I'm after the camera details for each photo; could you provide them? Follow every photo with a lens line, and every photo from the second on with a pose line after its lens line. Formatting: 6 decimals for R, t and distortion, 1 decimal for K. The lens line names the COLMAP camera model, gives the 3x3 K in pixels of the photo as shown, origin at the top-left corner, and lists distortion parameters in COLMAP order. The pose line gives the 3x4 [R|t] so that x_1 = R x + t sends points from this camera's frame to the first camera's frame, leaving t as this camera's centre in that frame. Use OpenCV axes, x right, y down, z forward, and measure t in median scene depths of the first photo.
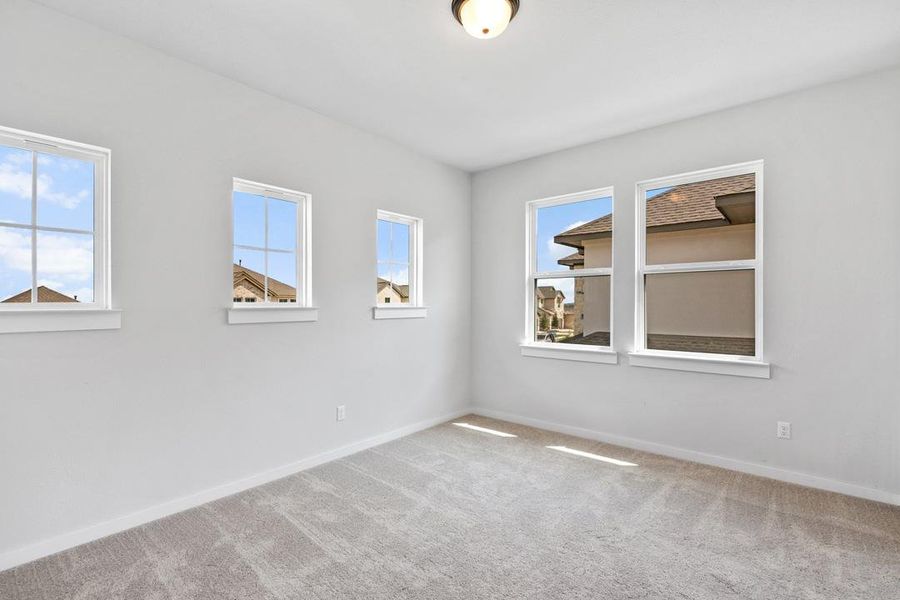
lens RADIAL K [[408.8, 0, 457.4], [0, 408.8, 301.2], [0, 0, 1]] dist [-0.000721, -0.003246]
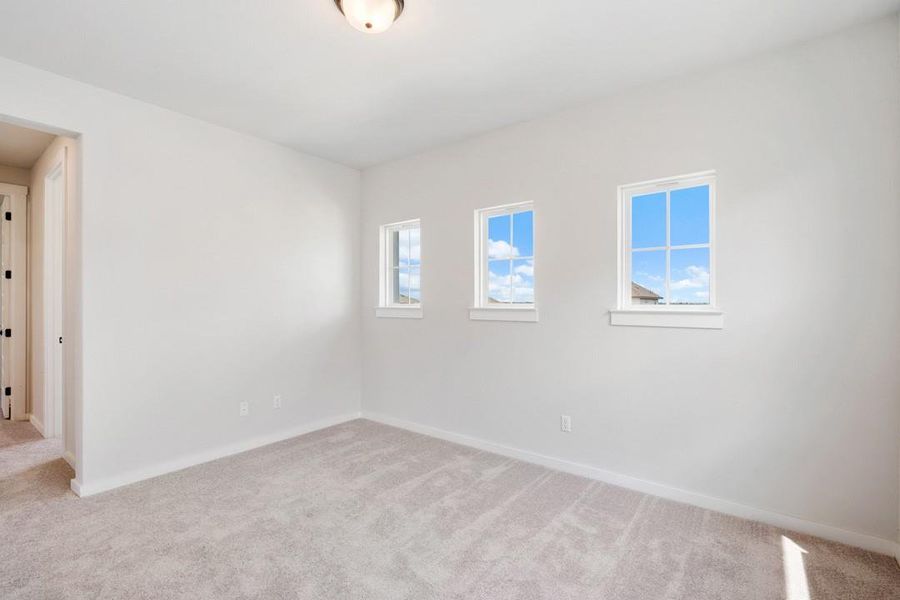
lens RADIAL K [[408.8, 0, 456.8], [0, 408.8, 299.1], [0, 0, 1]] dist [-0.000721, -0.003246]
pose [[0.041588, -0.013423, -0.999045, 0.677307], [-0.003579, 0.999901, -0.013583, 0.005023], [0.999128, 0.004141, 0.041536, 0.761013]]
